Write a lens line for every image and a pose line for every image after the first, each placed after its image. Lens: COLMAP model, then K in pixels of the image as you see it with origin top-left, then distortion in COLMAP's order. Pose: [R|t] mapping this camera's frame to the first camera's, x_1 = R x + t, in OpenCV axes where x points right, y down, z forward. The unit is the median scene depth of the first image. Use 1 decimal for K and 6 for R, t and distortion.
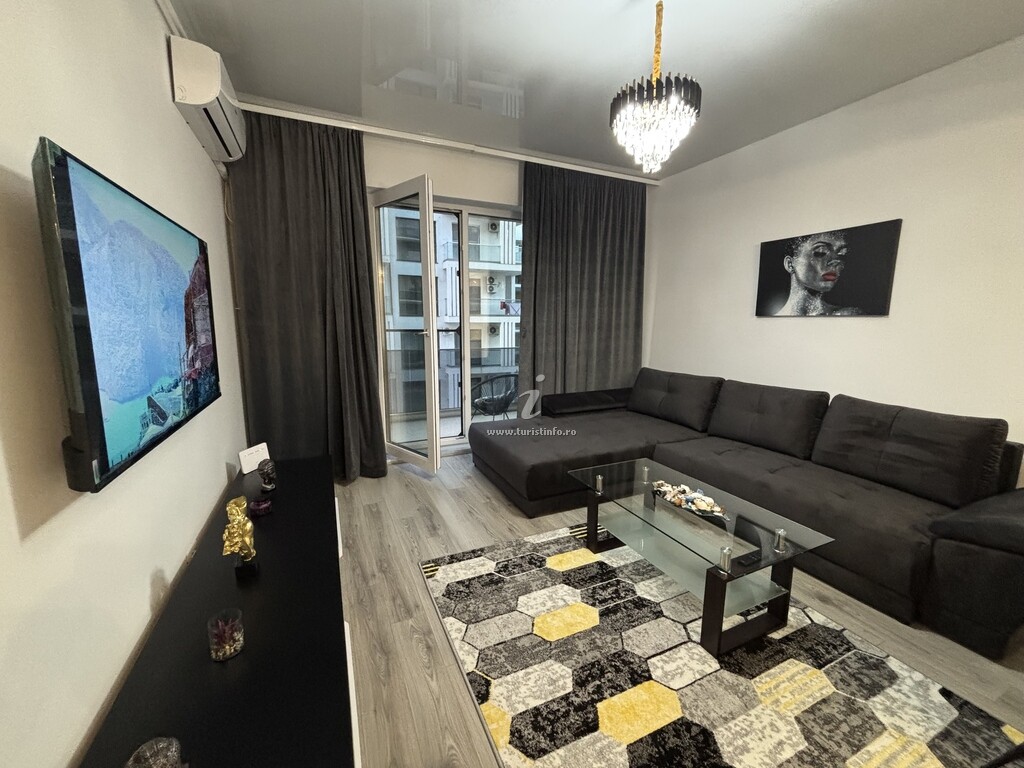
lens RADIAL K [[408.9, 0, 516.3], [0, 408.9, 386.9], [0, 0, 1]] dist [-0.003239, 0.001167]
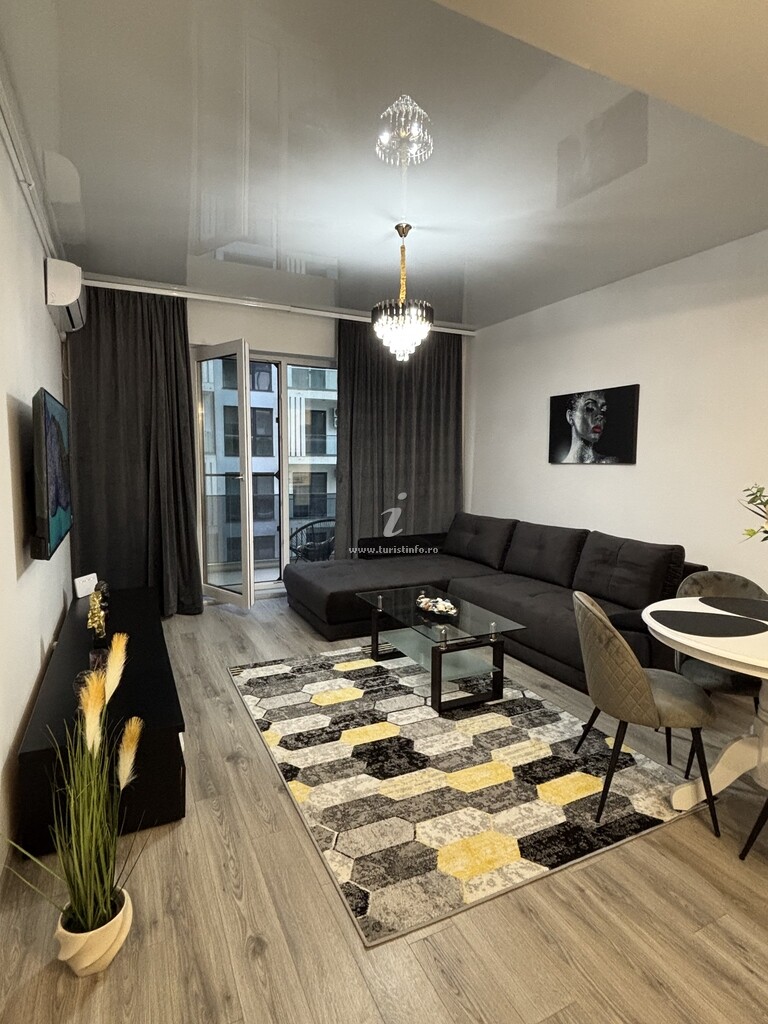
lens RADIAL K [[538.4, 0, 390.0], [0, 538.4, 514.6], [0, 0, 1]] dist [0.005440, -0.004673]
pose [[0.999796, 0.001227, 0.020138, 0.163849], [0.000001, 0.998145, -0.060878, 0.060627], [-0.020175, 0.060866, 0.997942, -0.488092]]
